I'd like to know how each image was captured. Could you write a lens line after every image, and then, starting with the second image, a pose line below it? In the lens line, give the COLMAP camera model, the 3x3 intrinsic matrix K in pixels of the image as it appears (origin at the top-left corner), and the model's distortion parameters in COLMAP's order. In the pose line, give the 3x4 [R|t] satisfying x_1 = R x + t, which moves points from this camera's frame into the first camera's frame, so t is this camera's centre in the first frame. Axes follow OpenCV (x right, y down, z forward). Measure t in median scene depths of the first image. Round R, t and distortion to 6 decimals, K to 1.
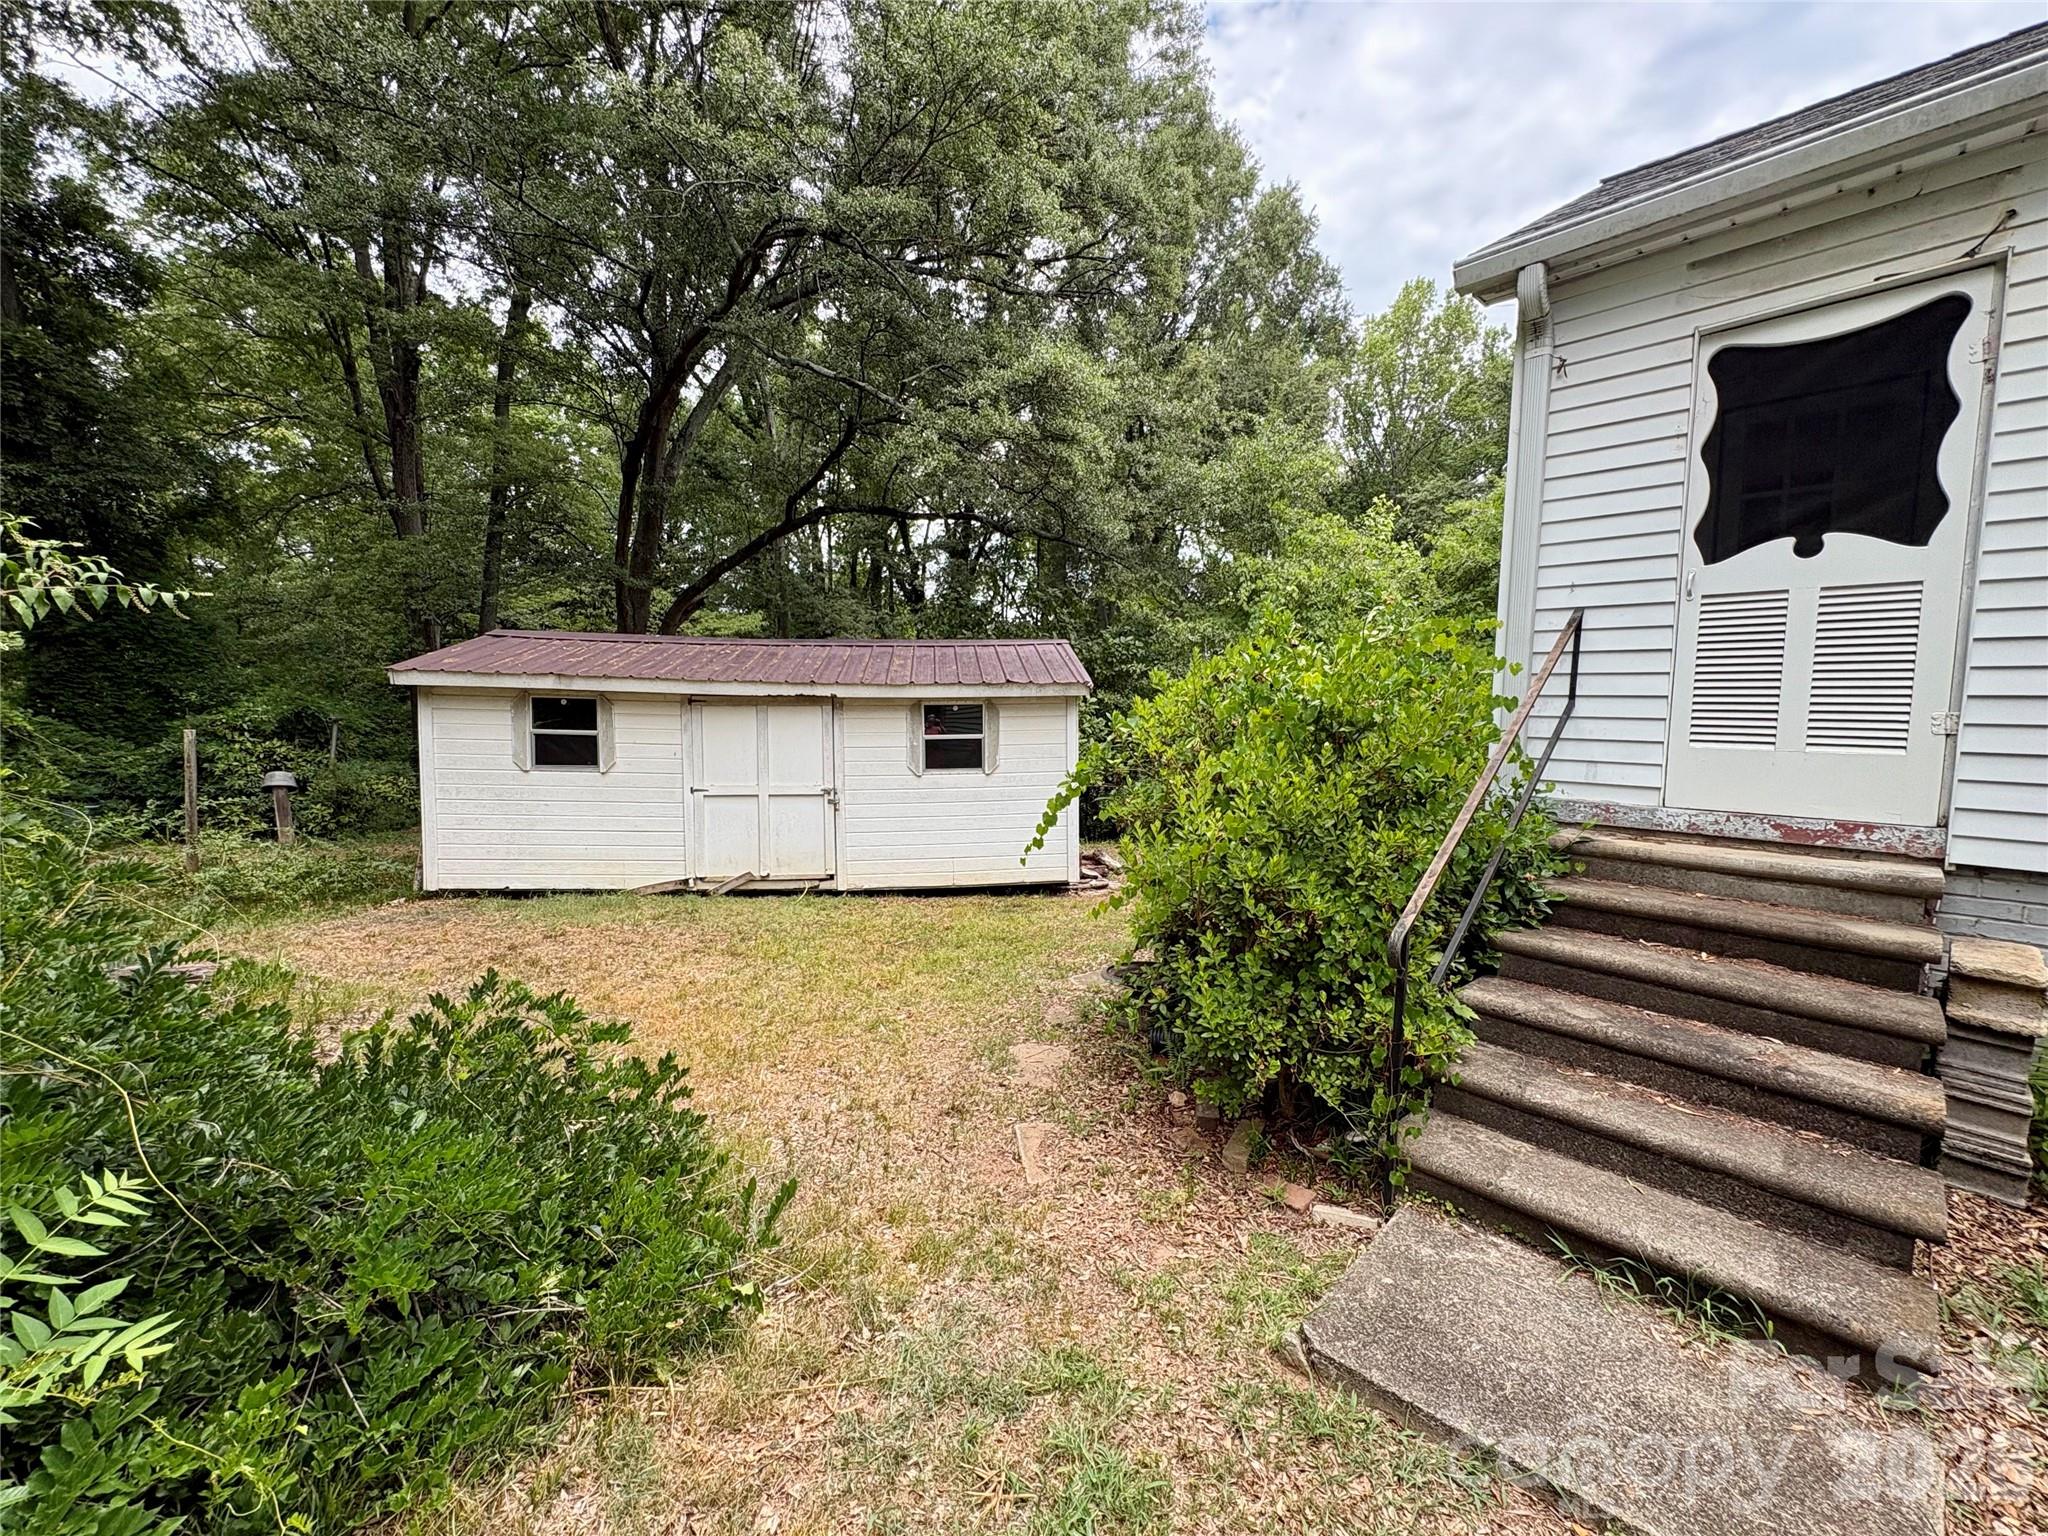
lens RADIAL K [[816.0, 0, 1024.0], [0, 816.0, 768.0], [0, 0, 1]] dist [0.002715, -0.000764]
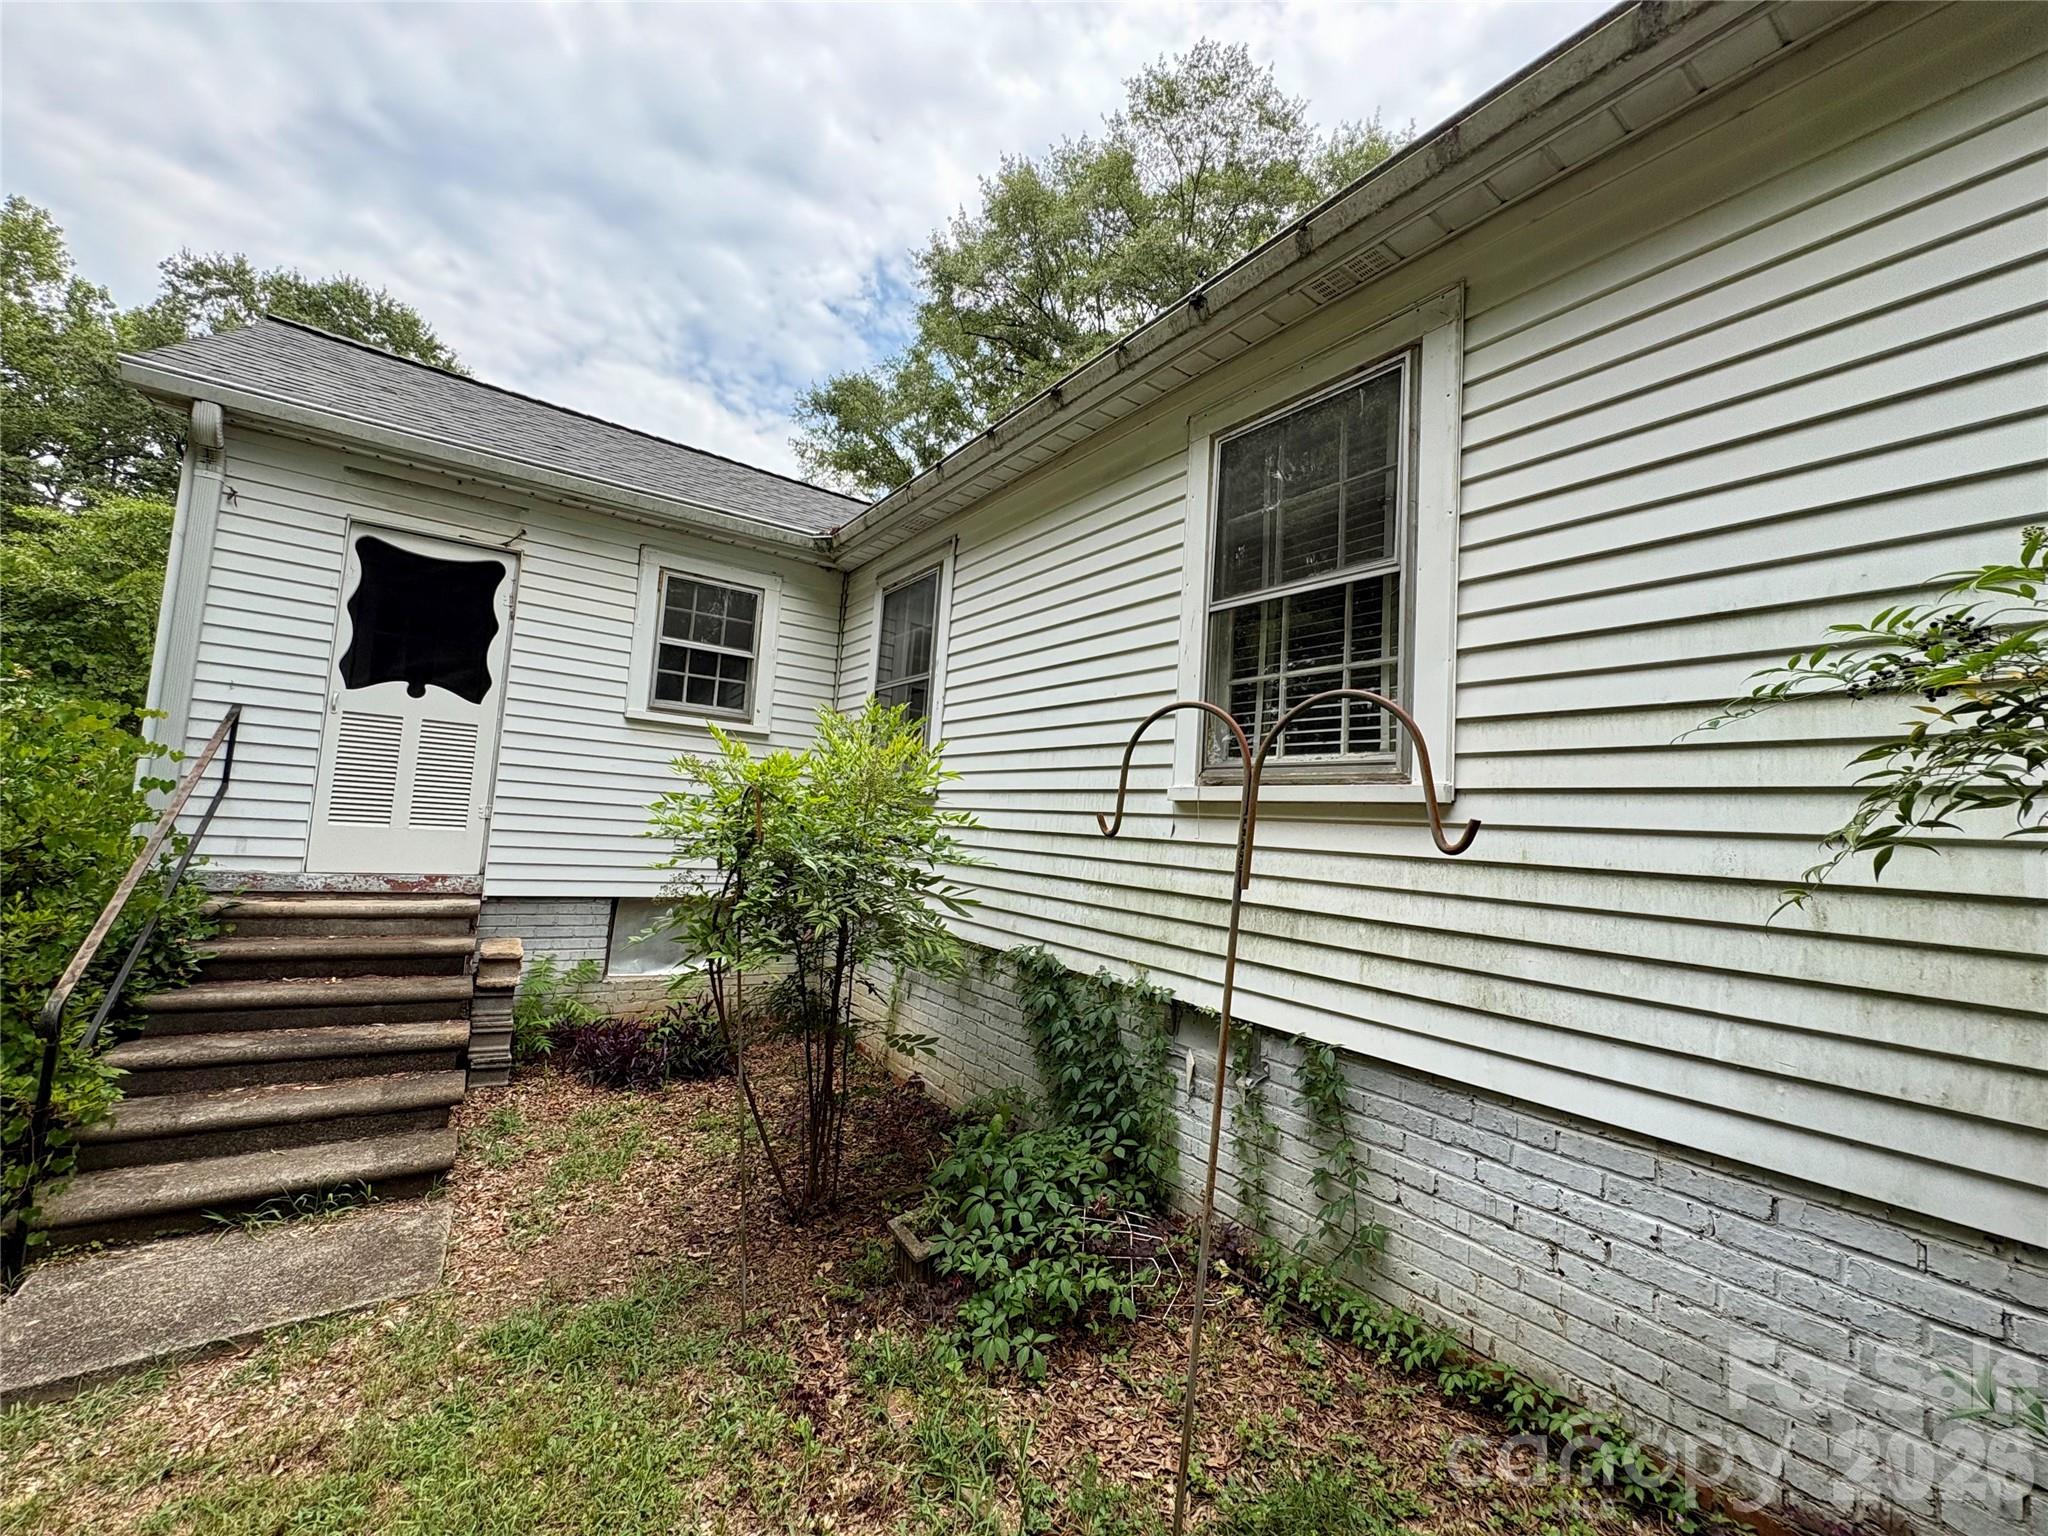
lens RADIAL K [[816.0, 0, 1024.0], [0, 816.0, 768.0], [0, 0, 1]] dist [0.002715, -0.000764]
pose [[0.170335, 0.067813, 0.983050, -0.309569], [0.011305, 0.997429, -0.070763, -0.012616], [-0.985321, 0.023166, 0.169131, -0.343783]]
